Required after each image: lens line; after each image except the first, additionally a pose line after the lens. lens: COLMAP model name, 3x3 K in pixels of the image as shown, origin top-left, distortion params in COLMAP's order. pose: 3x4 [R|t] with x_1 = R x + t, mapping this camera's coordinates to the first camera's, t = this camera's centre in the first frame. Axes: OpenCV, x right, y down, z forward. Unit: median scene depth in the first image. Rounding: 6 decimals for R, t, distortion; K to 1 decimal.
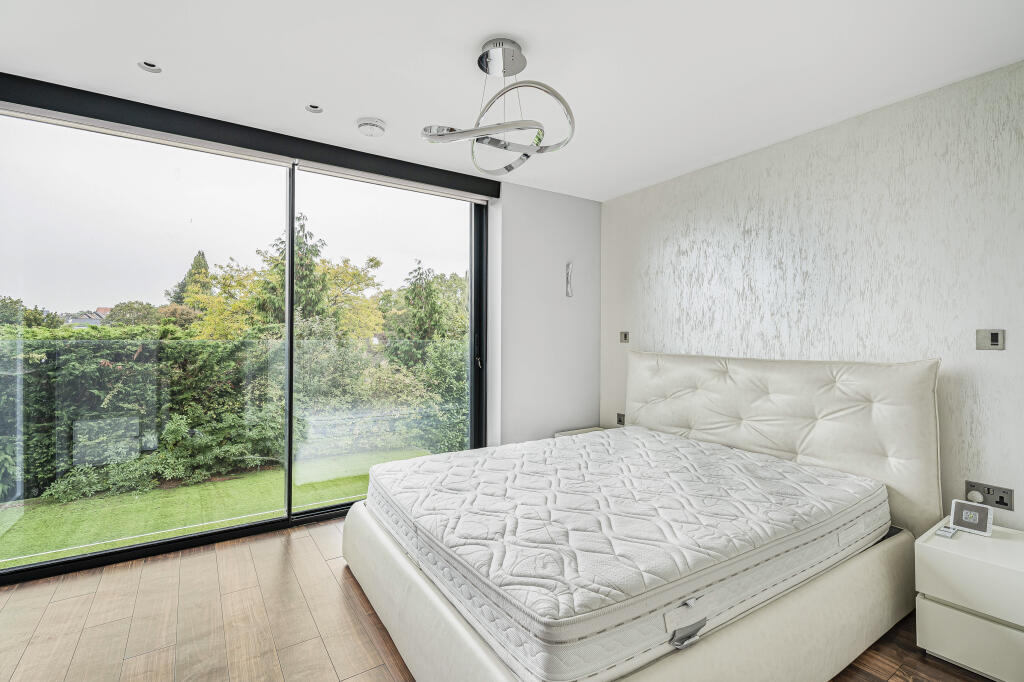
lens RADIAL K [[458.7, 0, 513.2], [0, 458.7, 324.7], [0, 0, 1]] dist [0.000795, 0.000036]
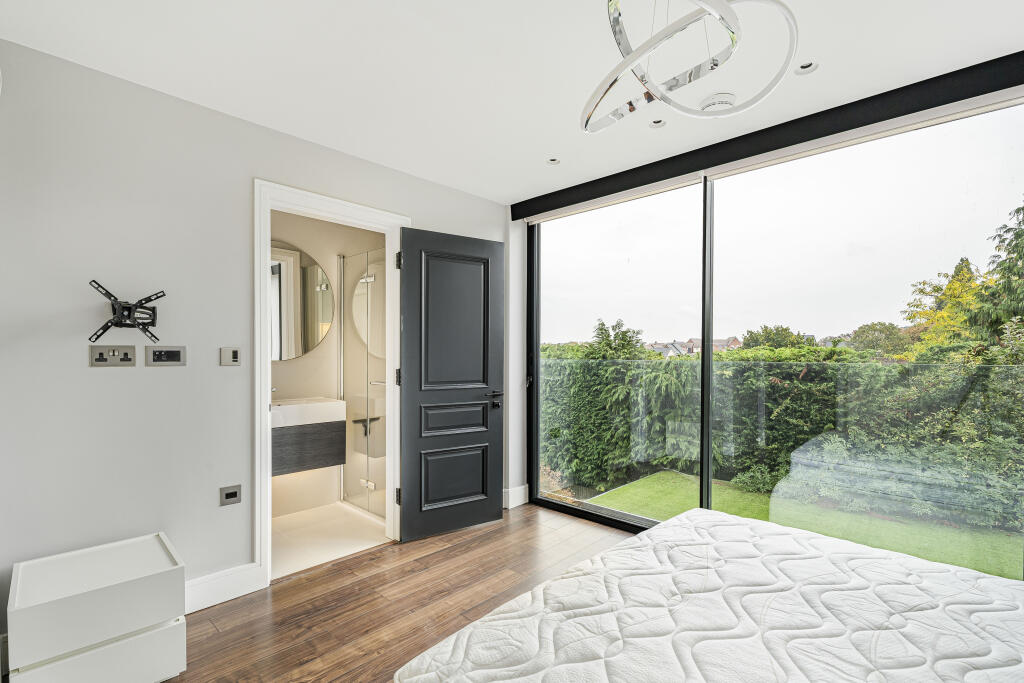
lens RADIAL K [[470.1, 0, 514.6], [0, 470.1, 354.9], [0, 0, 1]] dist [0.000578, 0.000036]
pose [[0.224631, -0.001261, -0.974443, 0.112029], [0.020061, 0.999793, 0.003331, 0.002610], [0.974237, -0.020297, 0.224610, 0.112325]]
